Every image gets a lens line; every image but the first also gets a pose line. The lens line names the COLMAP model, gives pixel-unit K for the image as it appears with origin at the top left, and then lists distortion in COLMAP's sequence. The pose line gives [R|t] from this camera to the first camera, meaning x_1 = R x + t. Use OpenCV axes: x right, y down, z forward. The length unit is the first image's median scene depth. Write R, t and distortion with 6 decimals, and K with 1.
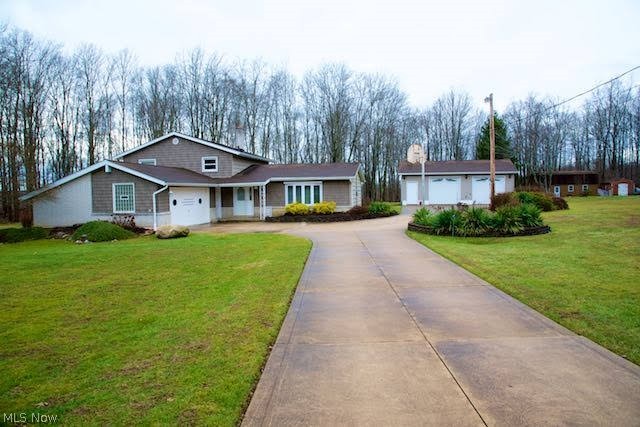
lens RADIAL K [[441.7, 0, 320.0], [0, 441.7, 213.5], [0, 0, 1]] dist [-0.000039, 0.000085]
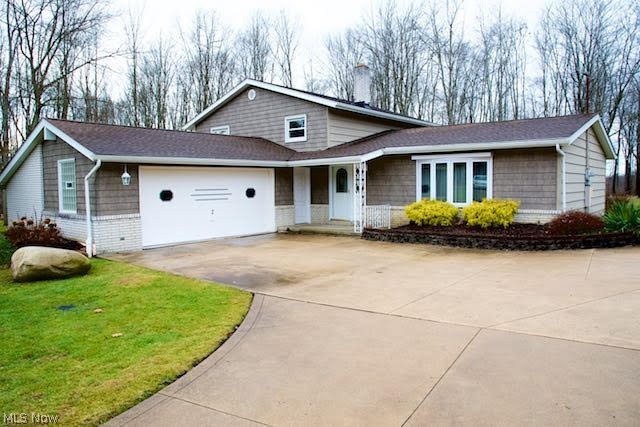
lens RADIAL K [[472.1, 0, 320.0], [0, 472.1, 213.5], [0, 0, 1]] dist [-0.120647, 0.000907]
pose [[0.858816, 0.038067, -0.510868, 0.094842], [-0.032303, 0.999275, 0.020156, -0.015940], [0.511265, -0.000807, 0.859423, 0.512394]]
